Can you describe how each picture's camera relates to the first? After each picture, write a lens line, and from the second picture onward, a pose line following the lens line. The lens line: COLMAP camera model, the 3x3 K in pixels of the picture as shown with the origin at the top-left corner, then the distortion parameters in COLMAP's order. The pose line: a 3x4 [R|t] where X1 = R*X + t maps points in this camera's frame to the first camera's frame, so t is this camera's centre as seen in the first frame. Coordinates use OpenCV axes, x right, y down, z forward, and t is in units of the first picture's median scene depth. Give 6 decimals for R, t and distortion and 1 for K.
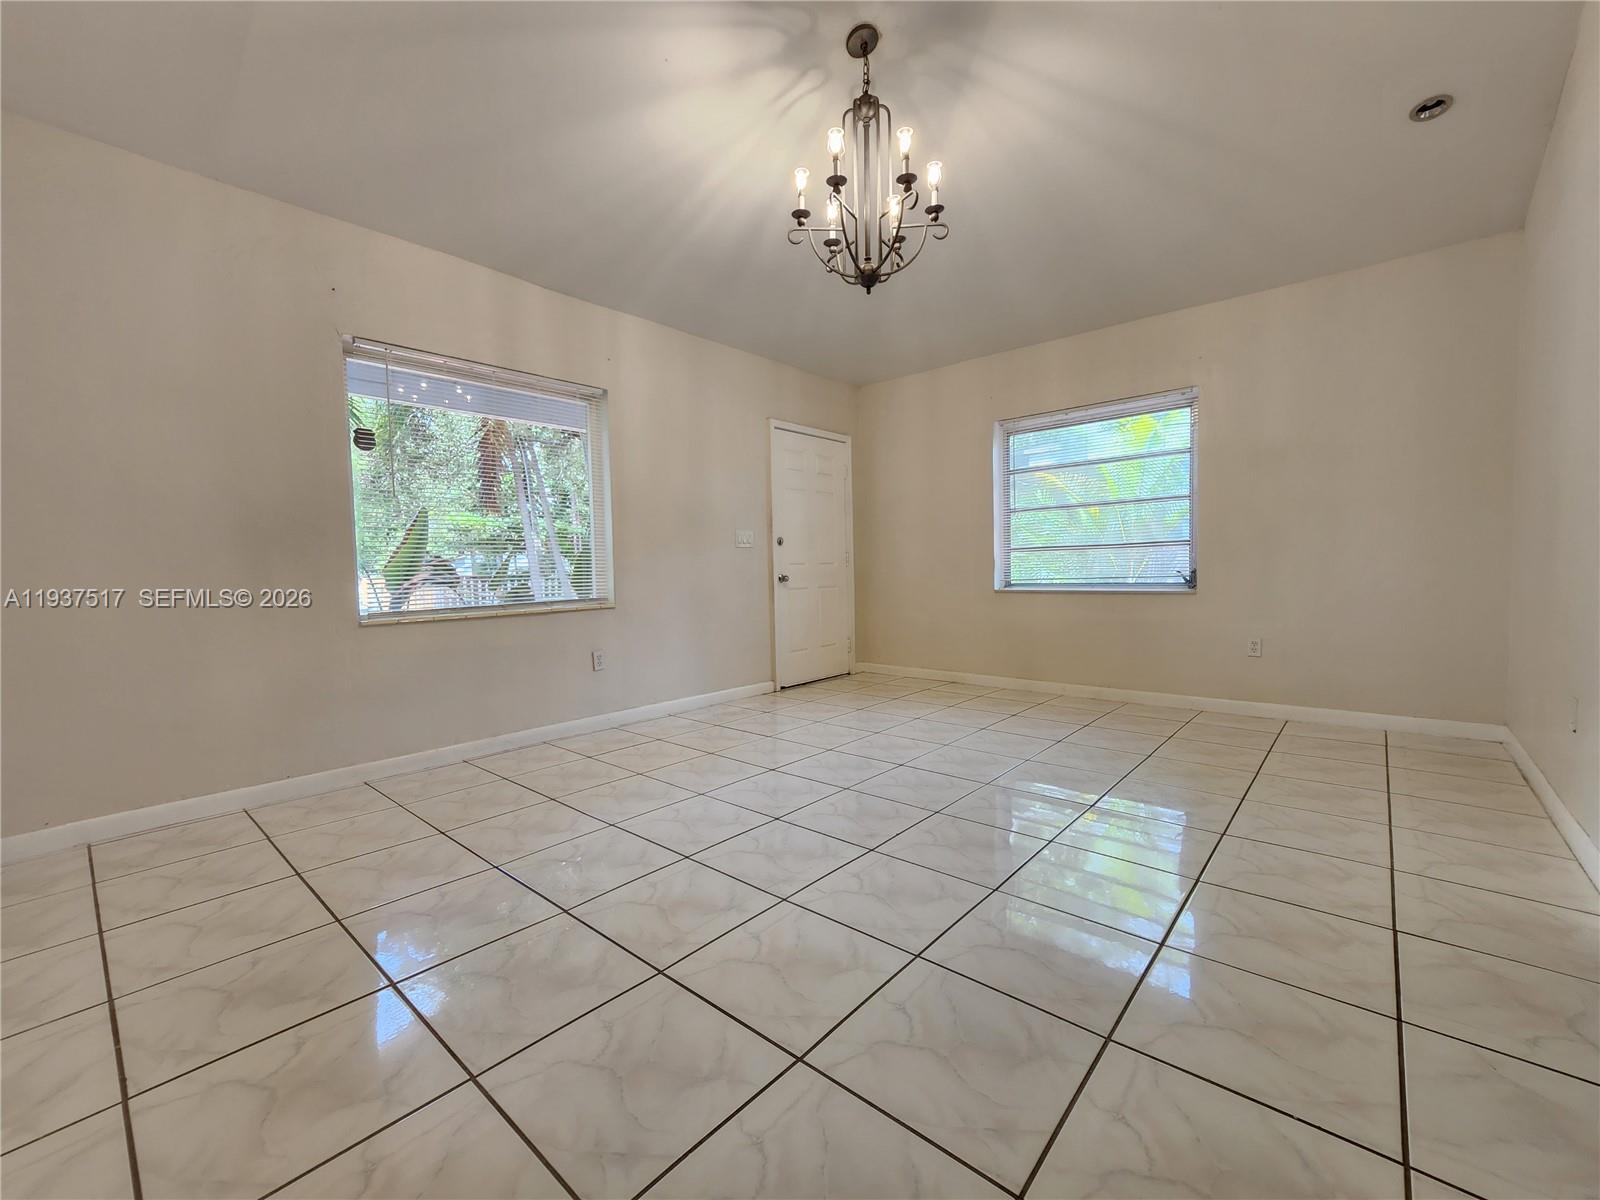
lens RADIAL K [[660.7, 0, 794.8], [0, 660.7, 599.2], [0, 0, 1]] dist [-0.000733, 0.000128]
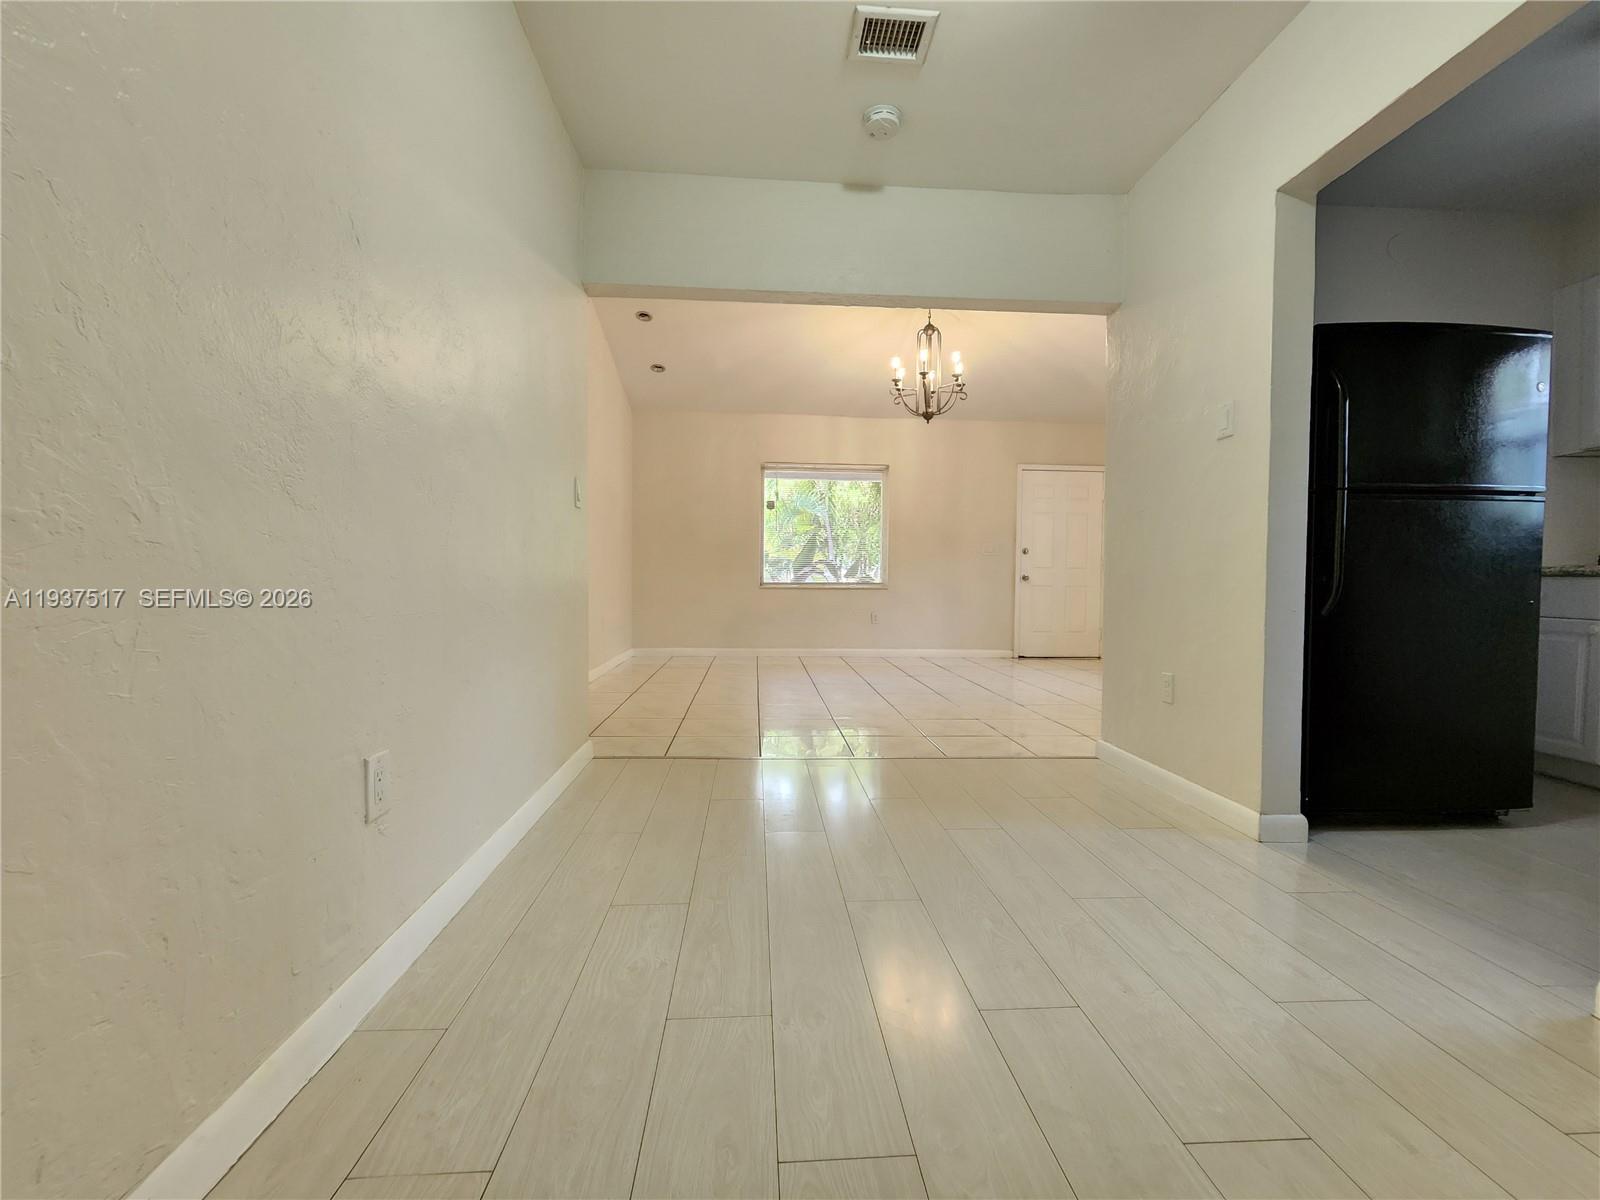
lens RADIAL K [[660.7, 0, 795.2], [0, 660.7, 597.2], [0, 0, 1]] dist [-0.000733, 0.000128]
pose [[0.709086, 0.049440, -0.703387, 0.627843], [-0.061084, 0.998096, 0.008575, 0.027568], [0.702471, 0.036885, 0.710755, -0.325751]]
